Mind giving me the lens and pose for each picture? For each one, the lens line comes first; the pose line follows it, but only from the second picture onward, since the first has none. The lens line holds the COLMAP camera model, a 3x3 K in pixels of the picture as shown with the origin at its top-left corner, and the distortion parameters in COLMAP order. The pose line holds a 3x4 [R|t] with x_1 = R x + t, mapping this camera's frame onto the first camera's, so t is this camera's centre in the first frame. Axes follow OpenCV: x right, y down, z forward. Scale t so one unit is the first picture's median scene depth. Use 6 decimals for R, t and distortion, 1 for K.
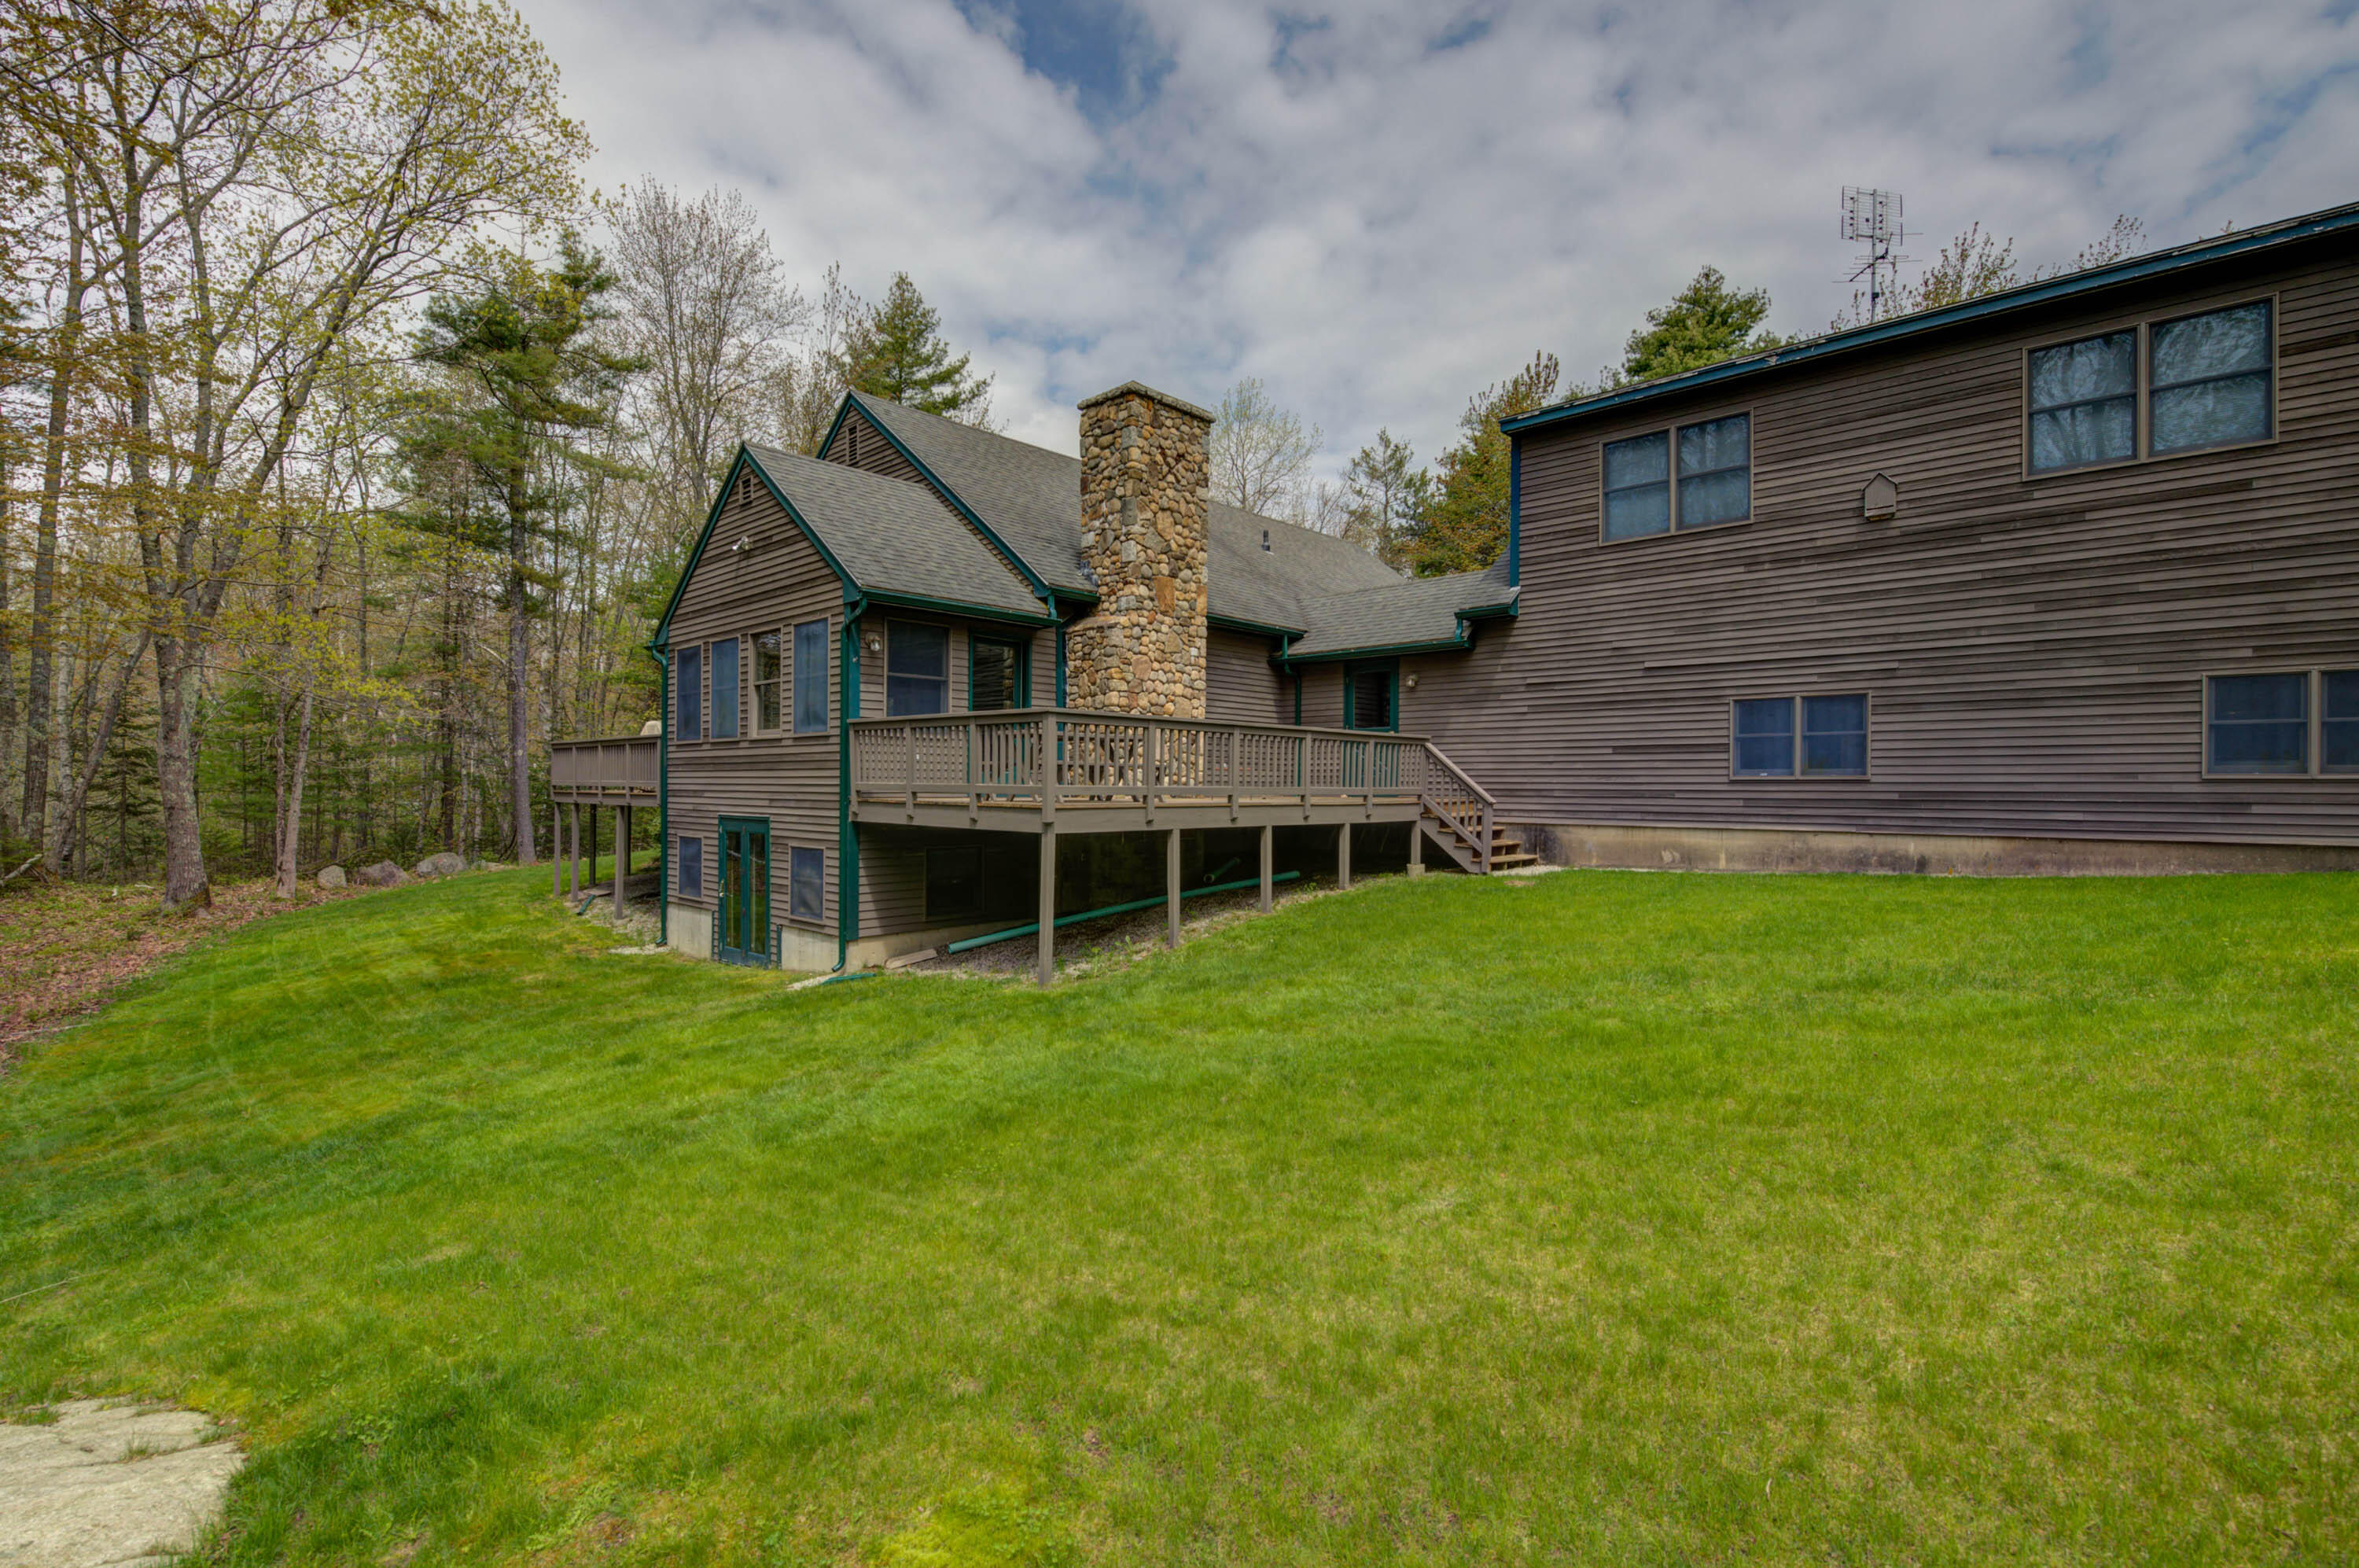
lens RADIAL K [[1047.1, 0, 1175.5], [0, 1047.1, 787.0], [0, 0, 1]] dist [0.001402, -0.001067]
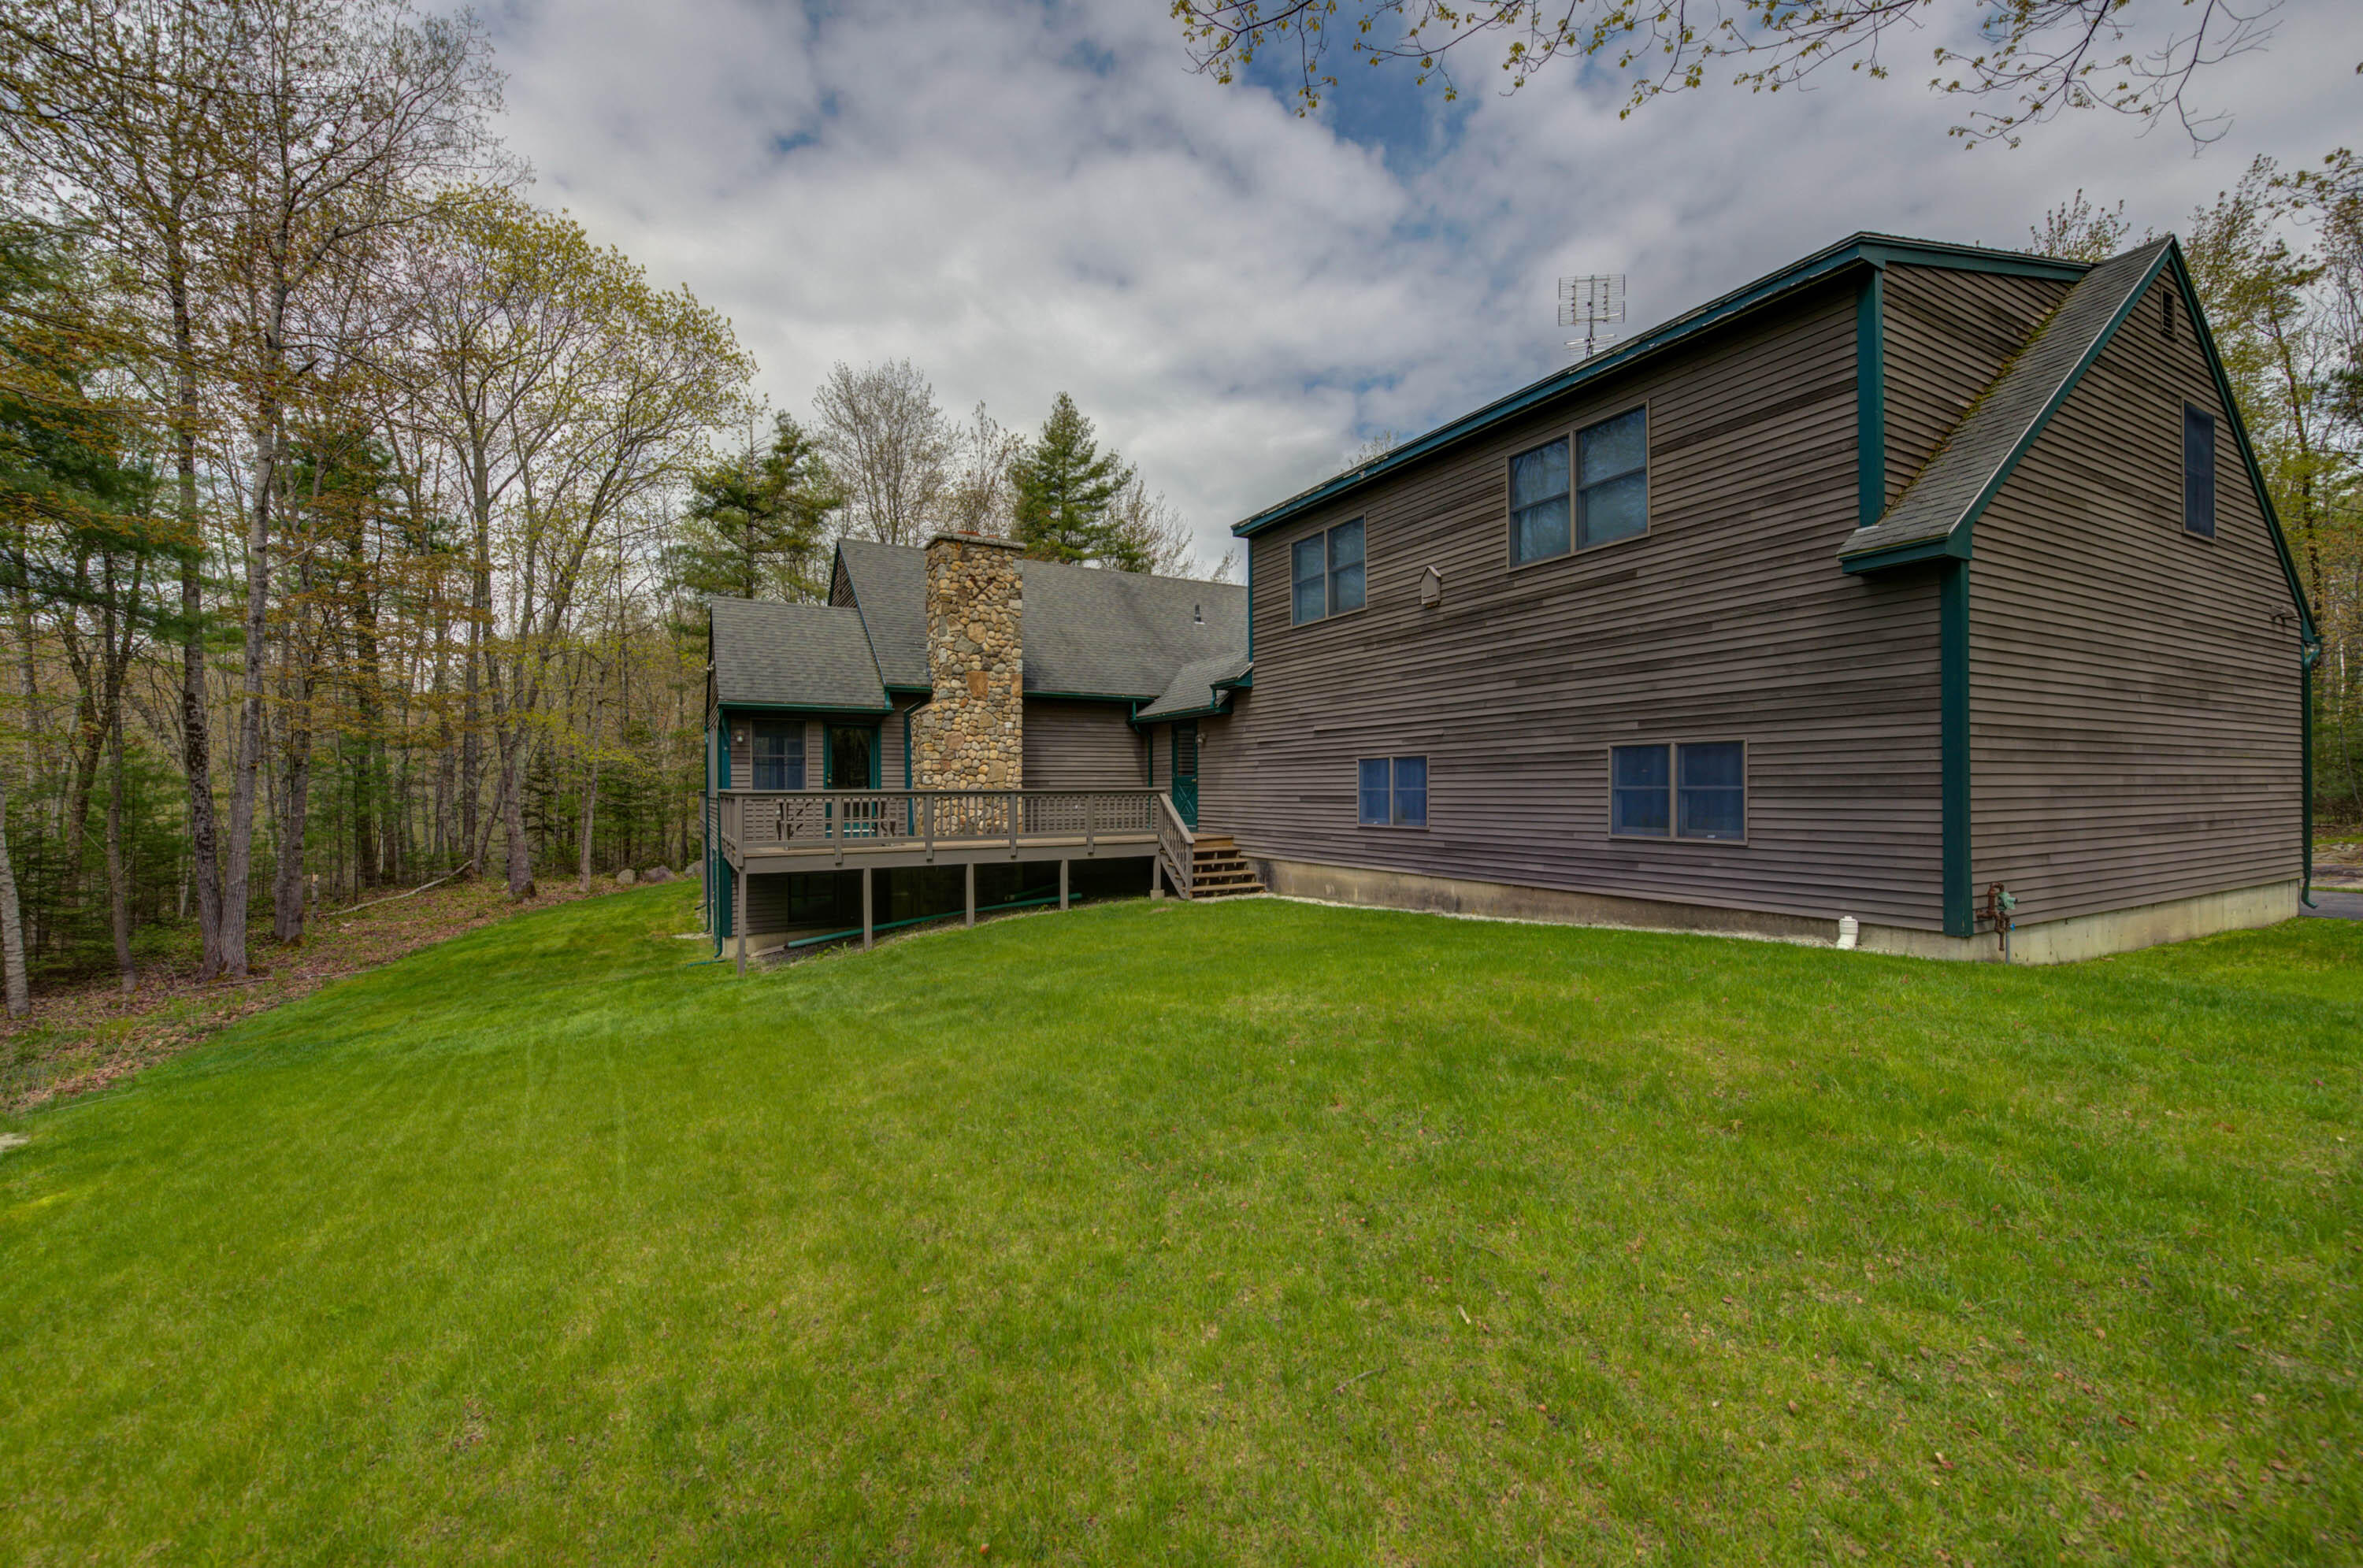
lens RADIAL K [[932.2, 0, 1180.7], [0, 932.2, 788.2], [0, 0, 1]] dist [0.001893, -0.000691]
pose [[0.954308, -0.013116, -0.298537, 0.608398], [0.013149, 0.999912, -0.001899, -0.047221], [0.298536, -0.002113, 0.954396, -0.060292]]
